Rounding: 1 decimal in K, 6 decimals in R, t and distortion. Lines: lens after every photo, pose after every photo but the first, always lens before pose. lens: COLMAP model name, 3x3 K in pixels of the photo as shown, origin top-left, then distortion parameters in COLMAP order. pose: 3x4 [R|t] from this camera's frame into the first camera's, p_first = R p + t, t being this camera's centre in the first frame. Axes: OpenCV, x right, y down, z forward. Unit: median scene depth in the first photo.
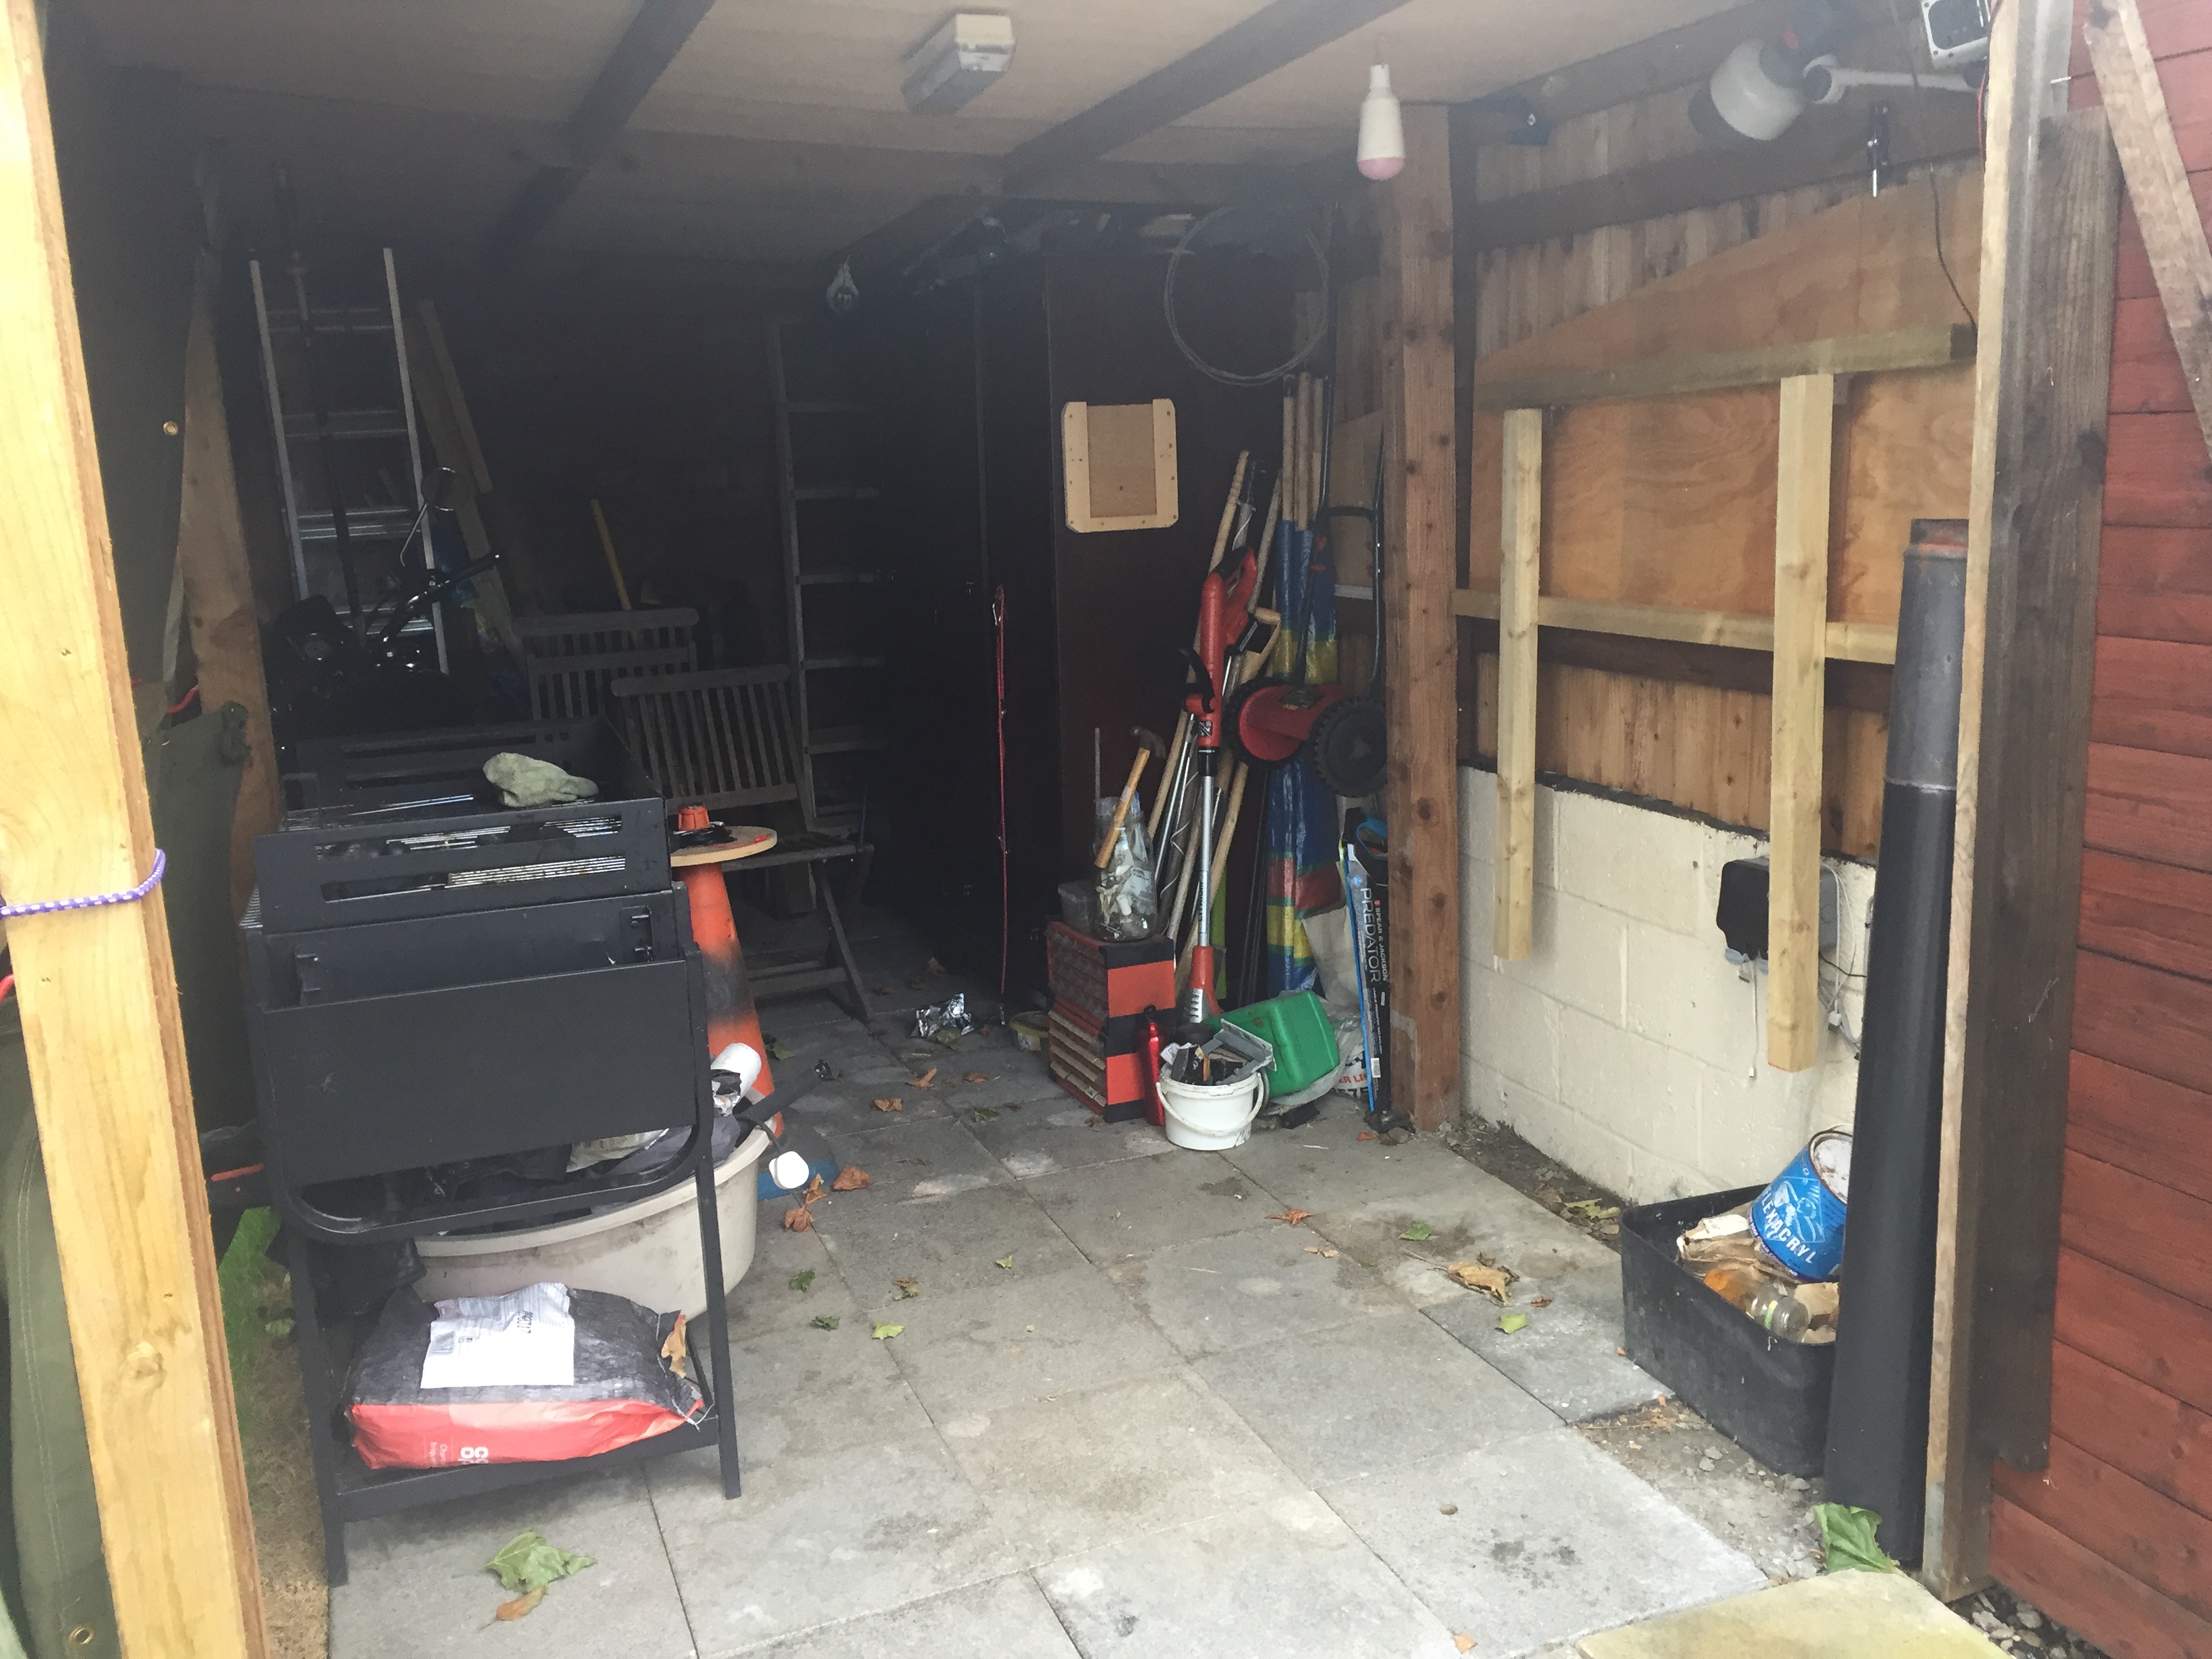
lens RADIAL K [[1876.4, 0, 1118.9], [0, 1876.4, 825.2], [0, 0, 1]] dist [0.089588, -0.137783]
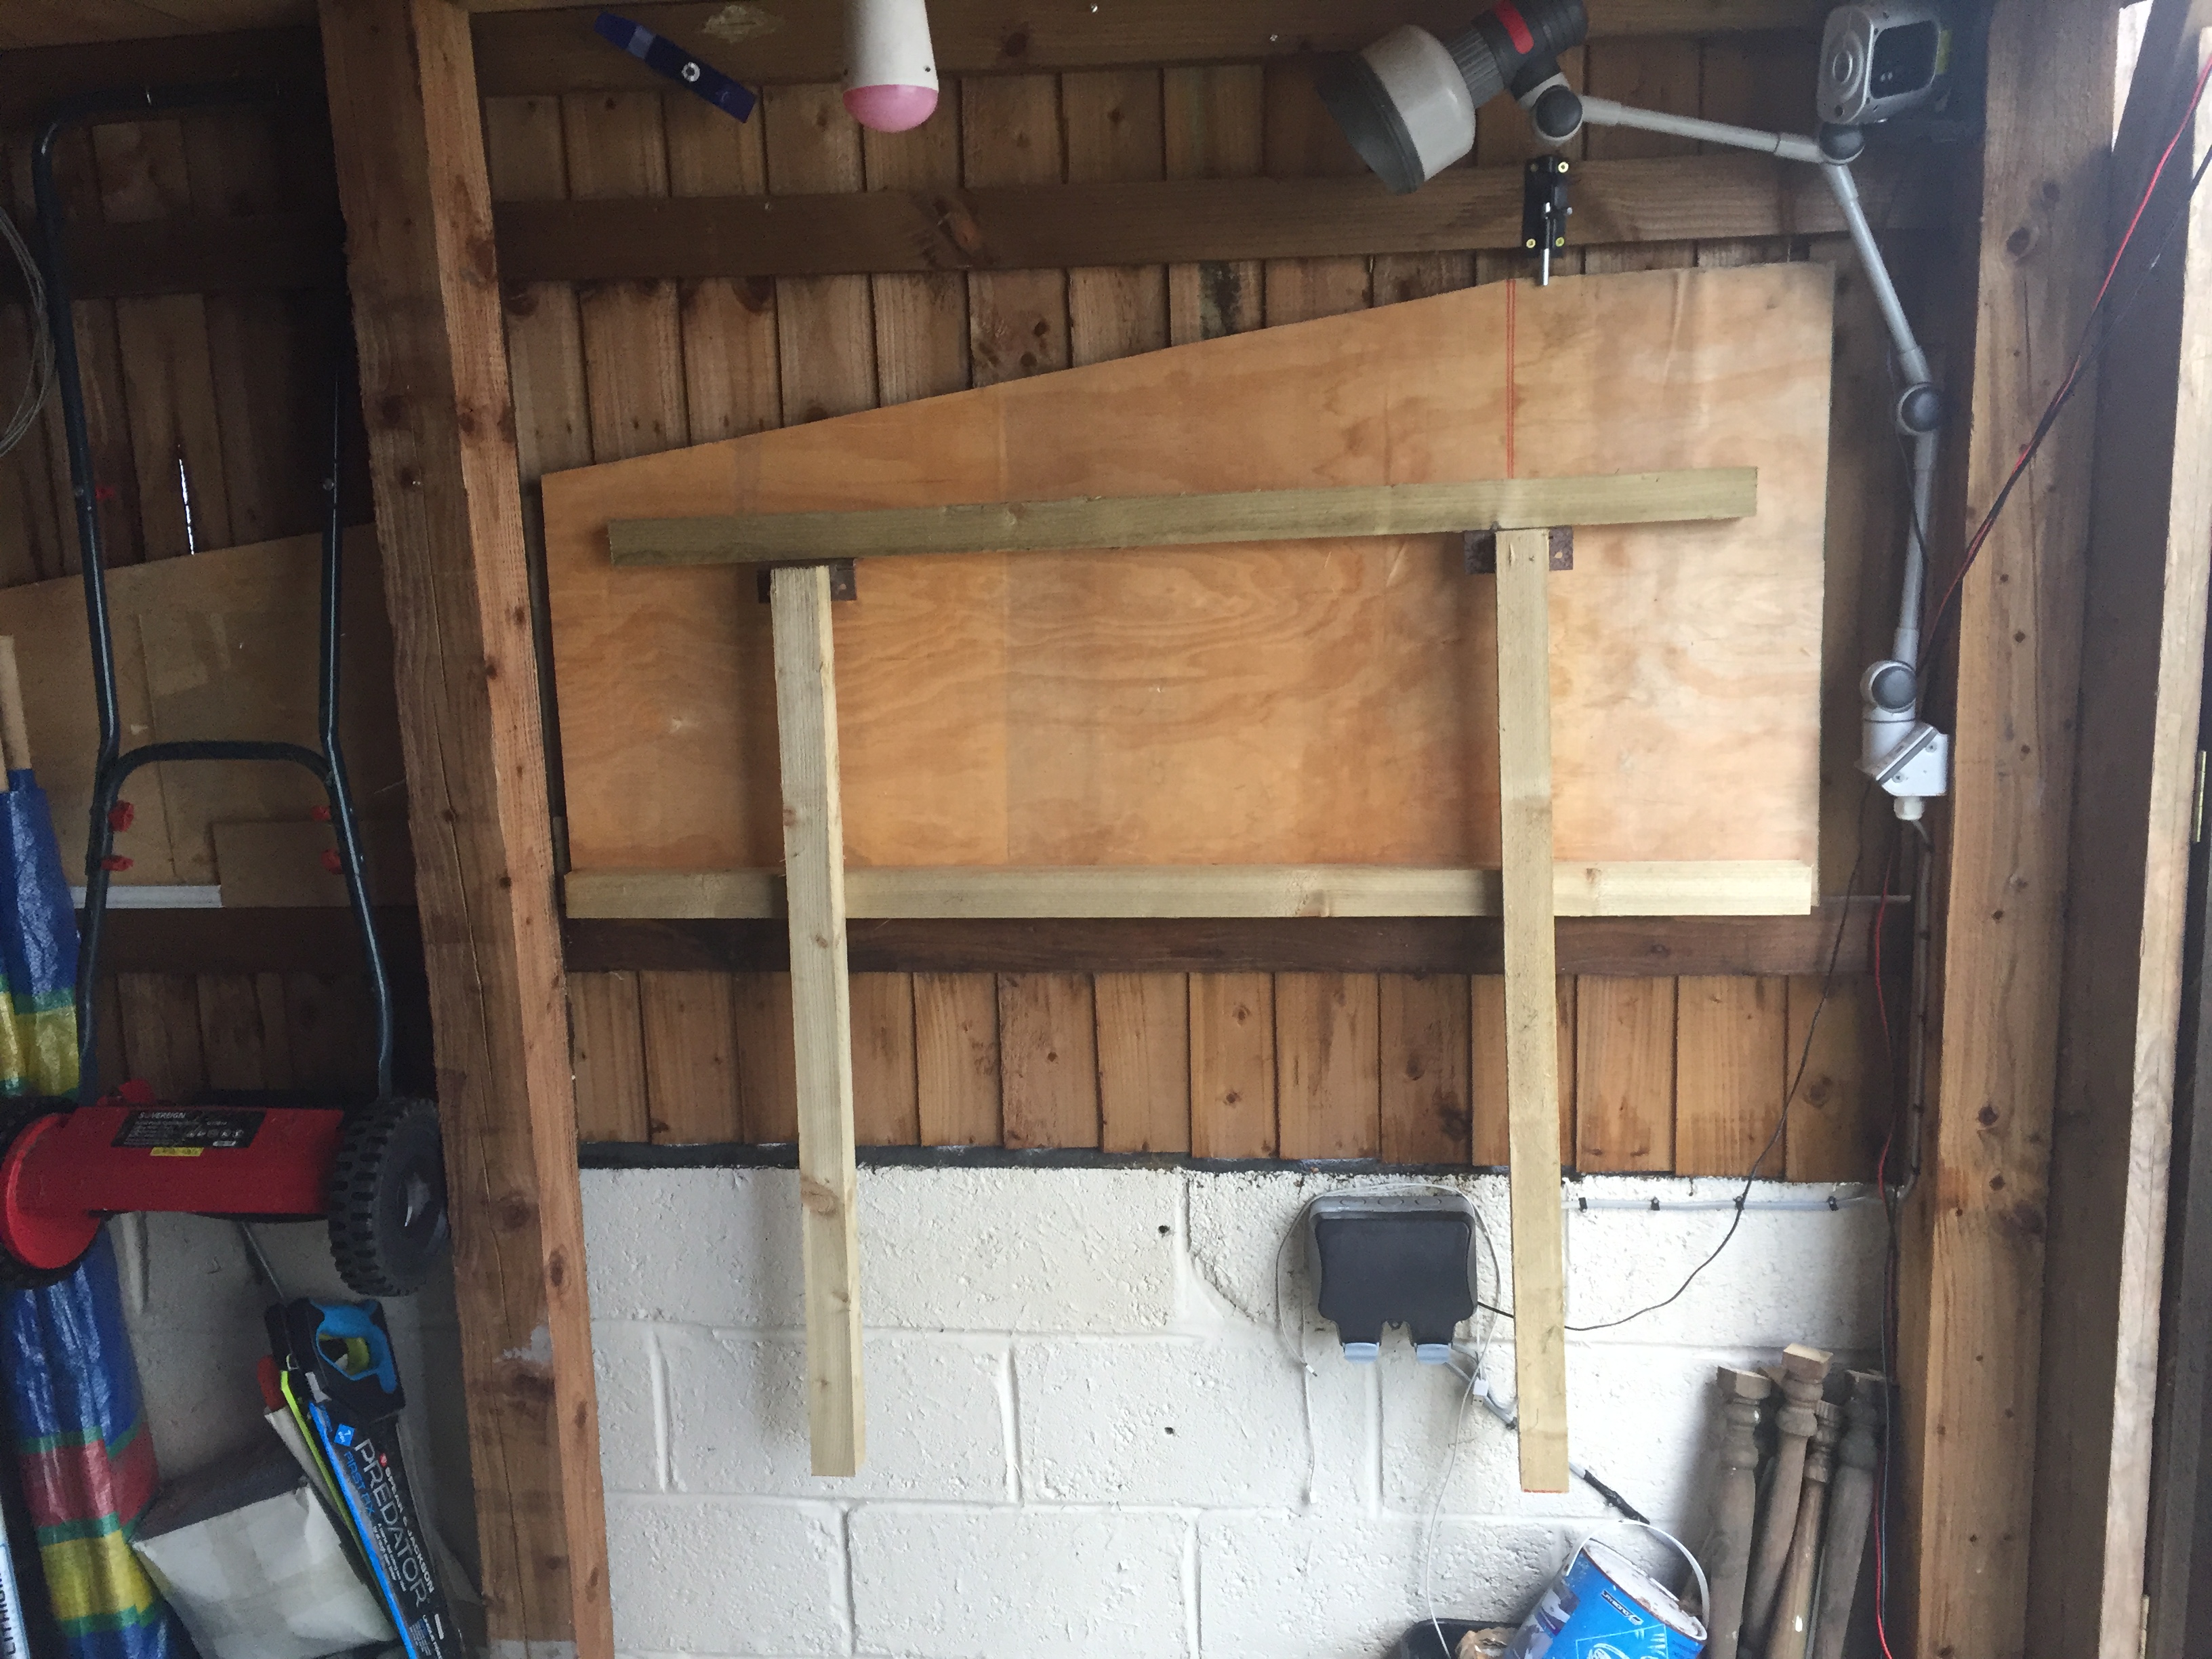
lens RADIAL K [[1876.4, 0, 1118.9], [0, 1876.4, 825.2], [0, 0, 1]] dist [0.089588, -0.137783]
pose [[0.462000, -0.137663, 0.876131, -0.265400], [0.182044, 0.981564, 0.058235, -0.158535], [-0.867996, 0.132590, 0.478543, 0.649760]]
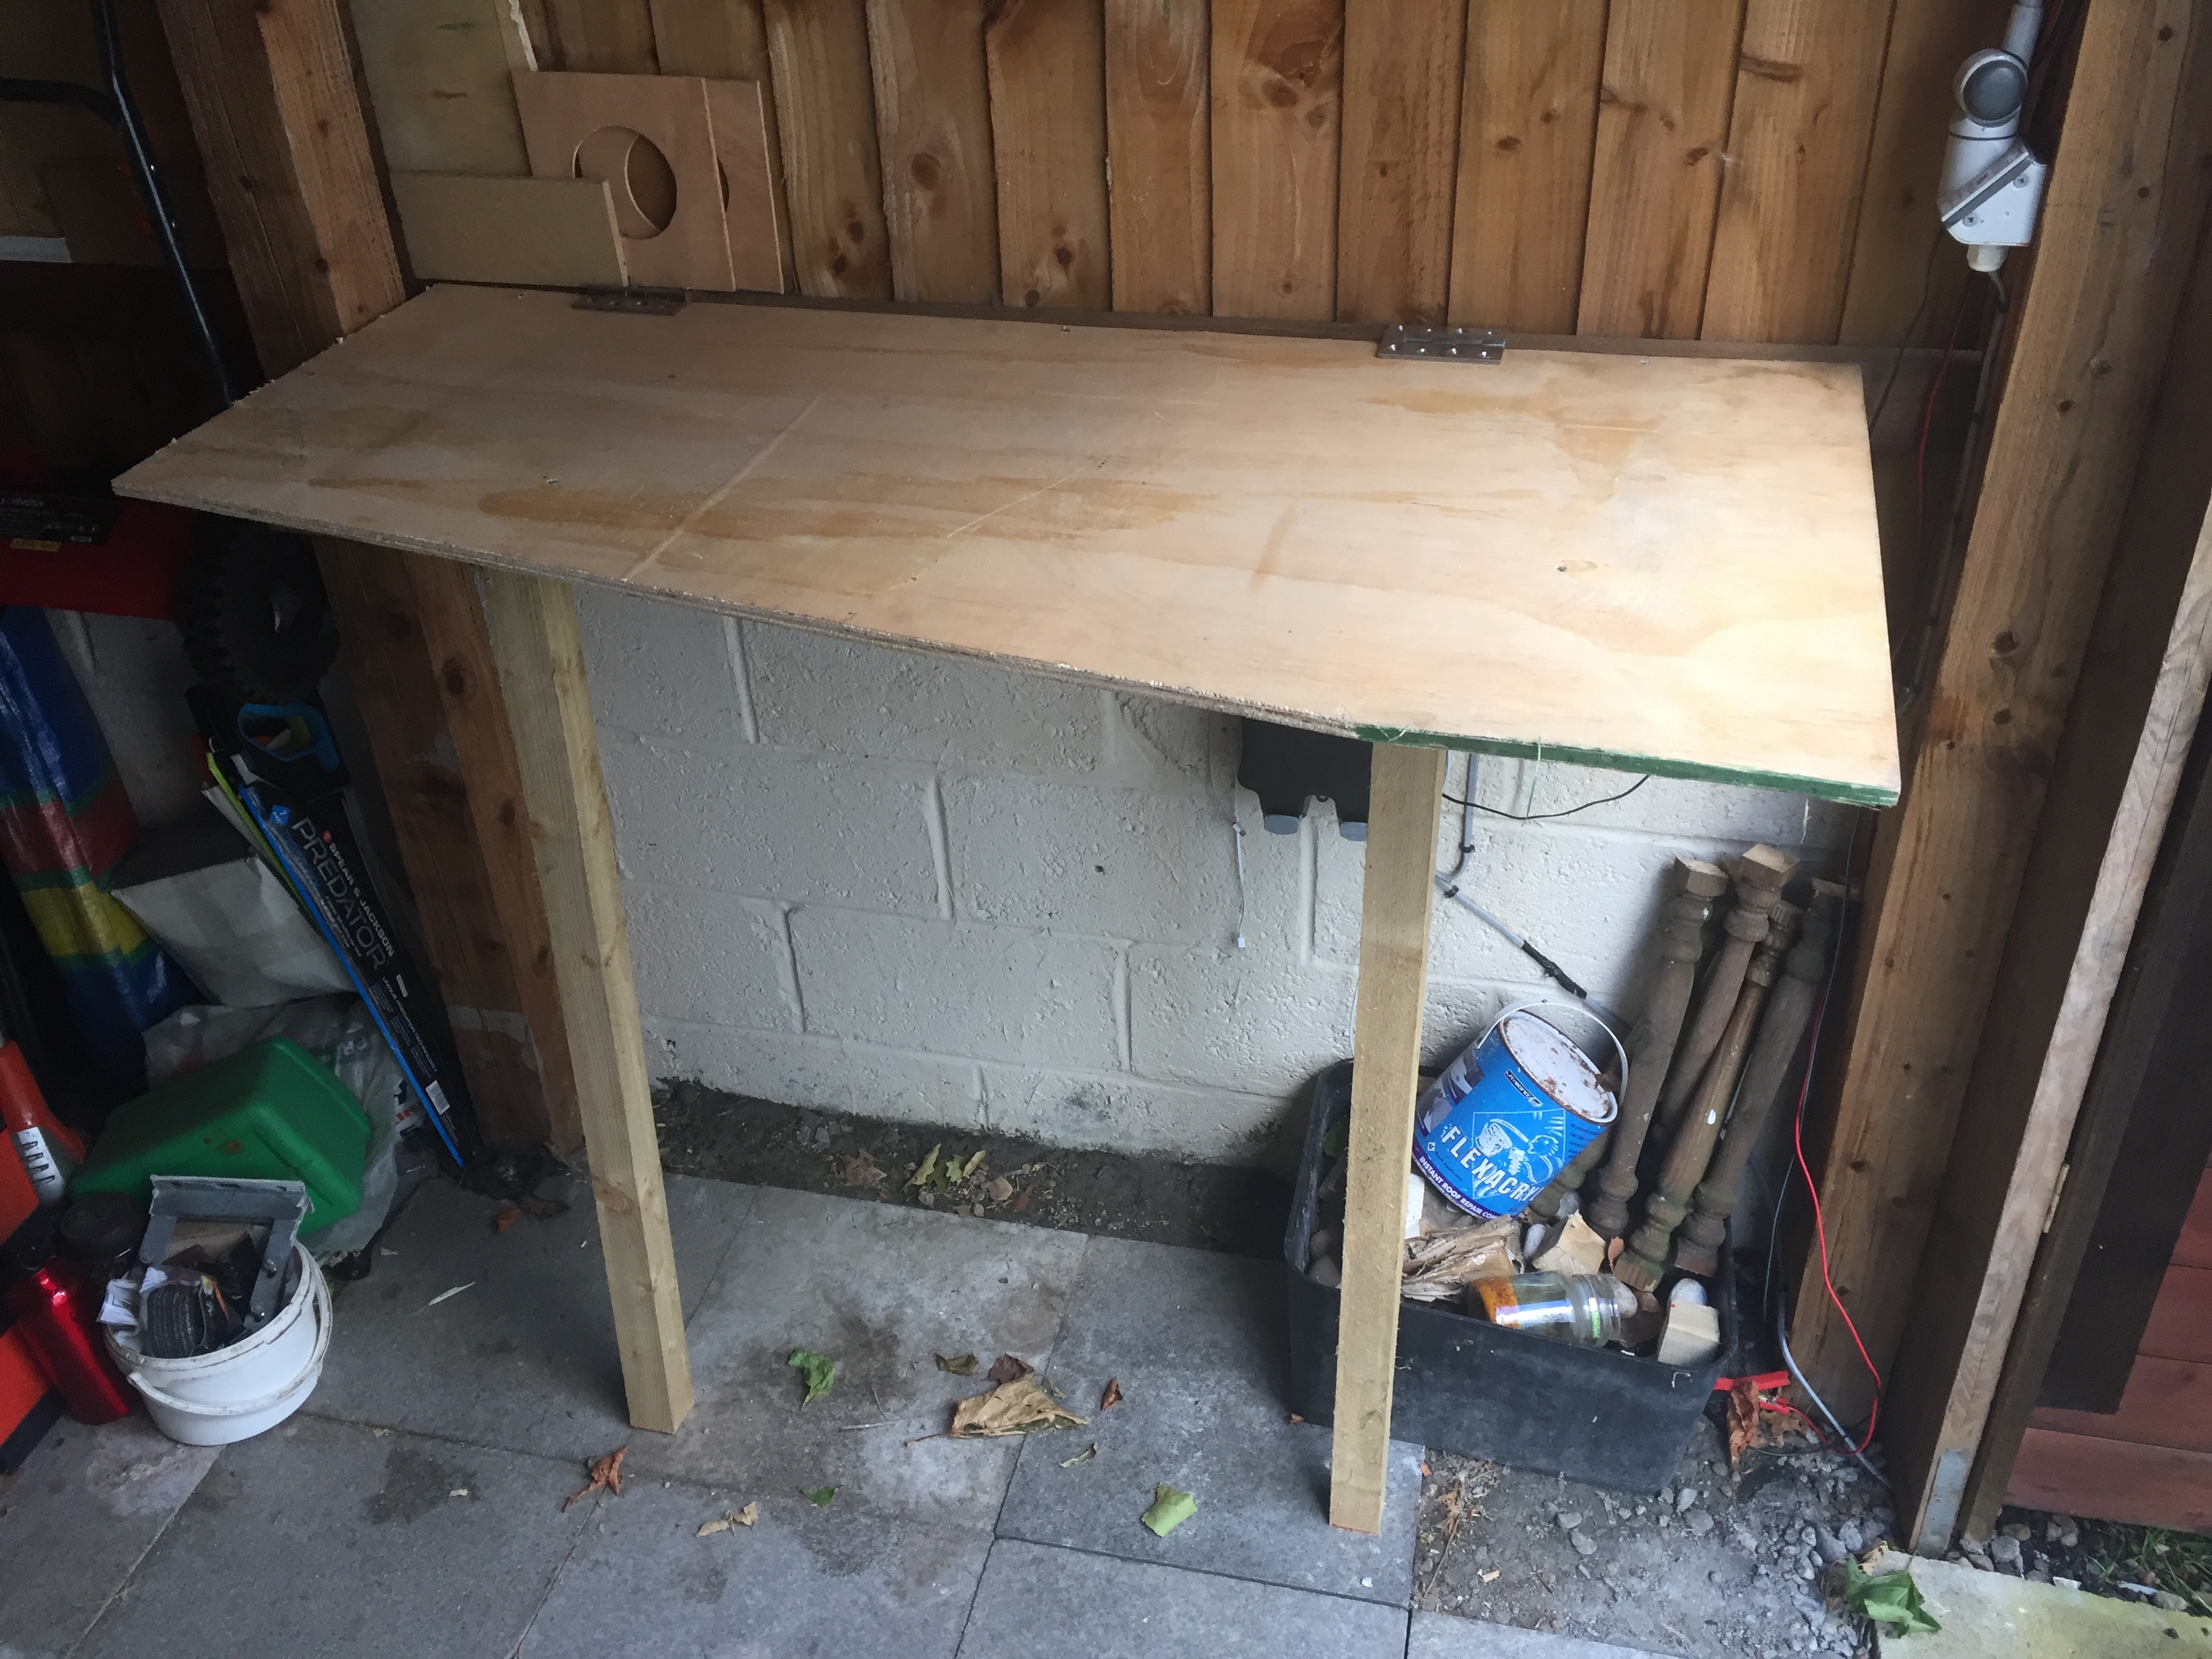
lens RADIAL K [[1876.4, 0, 1118.9], [0, 1876.4, 825.2], [0, 0, 1]] dist [0.089588, -0.137783]
pose [[0.569922, -0.429035, 0.700798, -0.140816], [0.164058, 0.895106, 0.414572, -0.184758], [-0.805154, -0.121302, 0.580528, 0.605891]]
